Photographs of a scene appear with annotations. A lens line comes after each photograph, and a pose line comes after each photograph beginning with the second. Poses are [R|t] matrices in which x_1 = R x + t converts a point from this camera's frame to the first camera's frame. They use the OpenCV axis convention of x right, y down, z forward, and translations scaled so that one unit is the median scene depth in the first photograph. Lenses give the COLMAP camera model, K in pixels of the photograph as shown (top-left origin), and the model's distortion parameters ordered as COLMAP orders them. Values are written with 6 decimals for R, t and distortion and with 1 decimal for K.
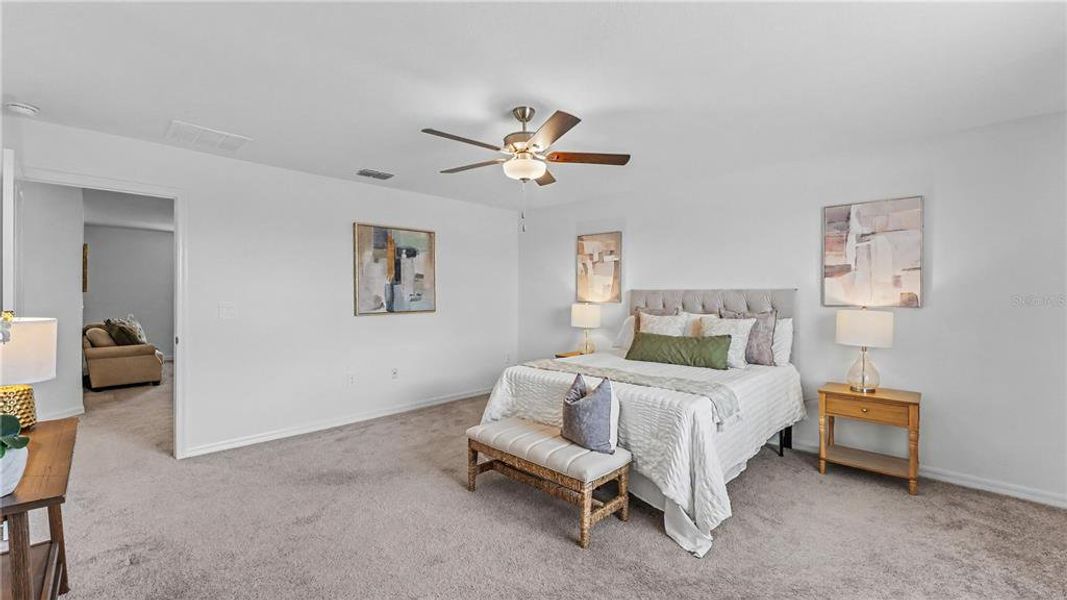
lens RADIAL K [[425.0, 0, 534.4], [0, 425.0, 298.2], [0, 0, 1]] dist [-0.002139, 0.000607]
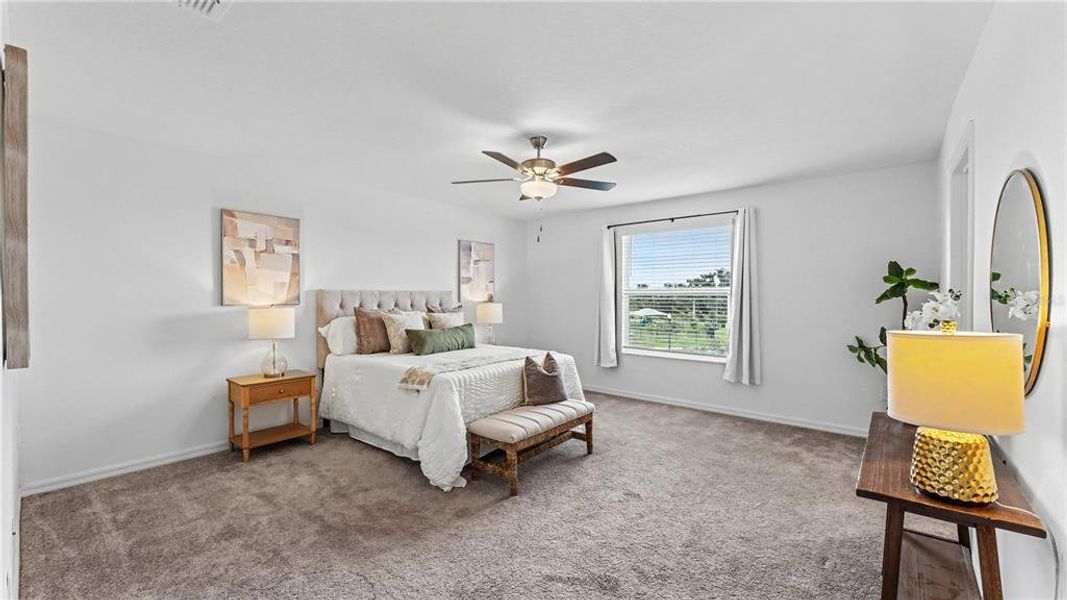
lens RADIAL K [[425.0, 0, 530.4], [0, 425.0, 296.9], [0, 0, 1]] dist [-0.002139, 0.000607]
pose [[-0.065344, -0.010257, 0.997810, -0.662594], [0.003185, 0.999940, 0.010487, -0.011679], [-0.997858, 0.003863, -0.065308, 0.598723]]
